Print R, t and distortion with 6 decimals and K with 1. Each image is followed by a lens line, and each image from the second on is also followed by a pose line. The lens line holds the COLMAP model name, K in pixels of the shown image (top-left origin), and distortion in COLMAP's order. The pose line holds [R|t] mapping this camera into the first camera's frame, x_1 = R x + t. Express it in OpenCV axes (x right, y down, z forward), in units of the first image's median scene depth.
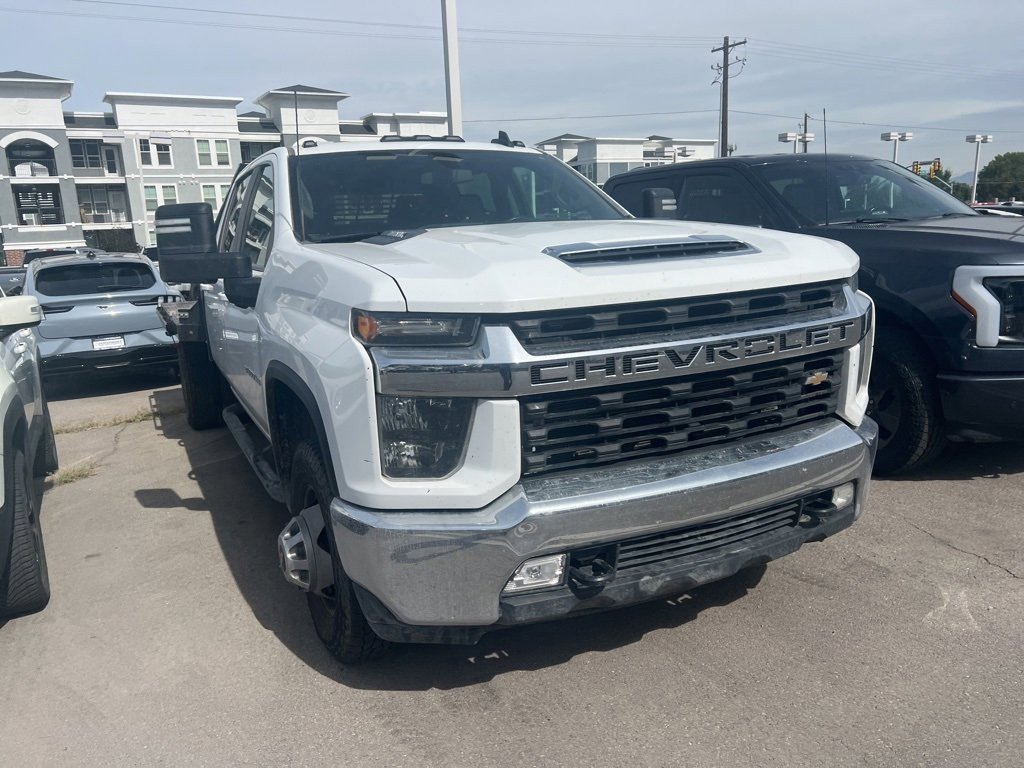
lens RADIAL K [[768.7, 0, 503.4], [0, 768.7, 387.2], [0, 0, 1]] dist [0.048051, -0.051326]
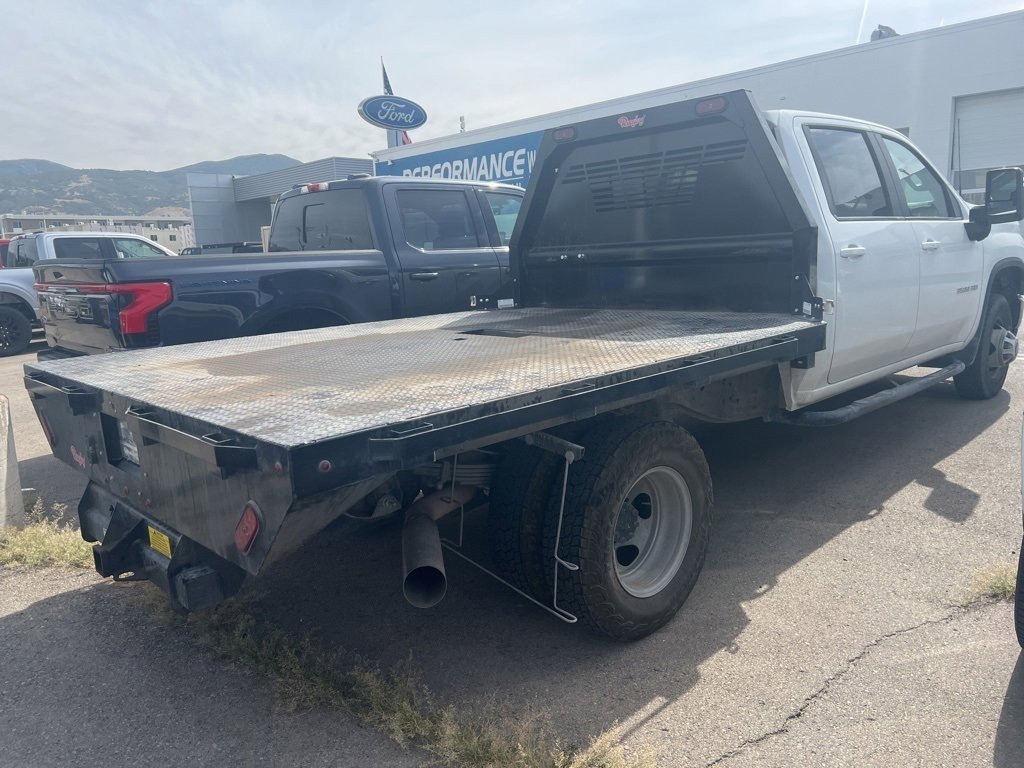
lens RADIAL K [[768.7, 0, 517.7], [0, 768.7, 384.4], [0, 0, 1]] dist [0.056656, -0.066573]
pose [[-0.299001, -0.175143, 0.938042, -1.978490], [0.211062, 0.946528, 0.244004, -0.513079], [-0.930619, 0.270942, -0.246046, 2.984463]]
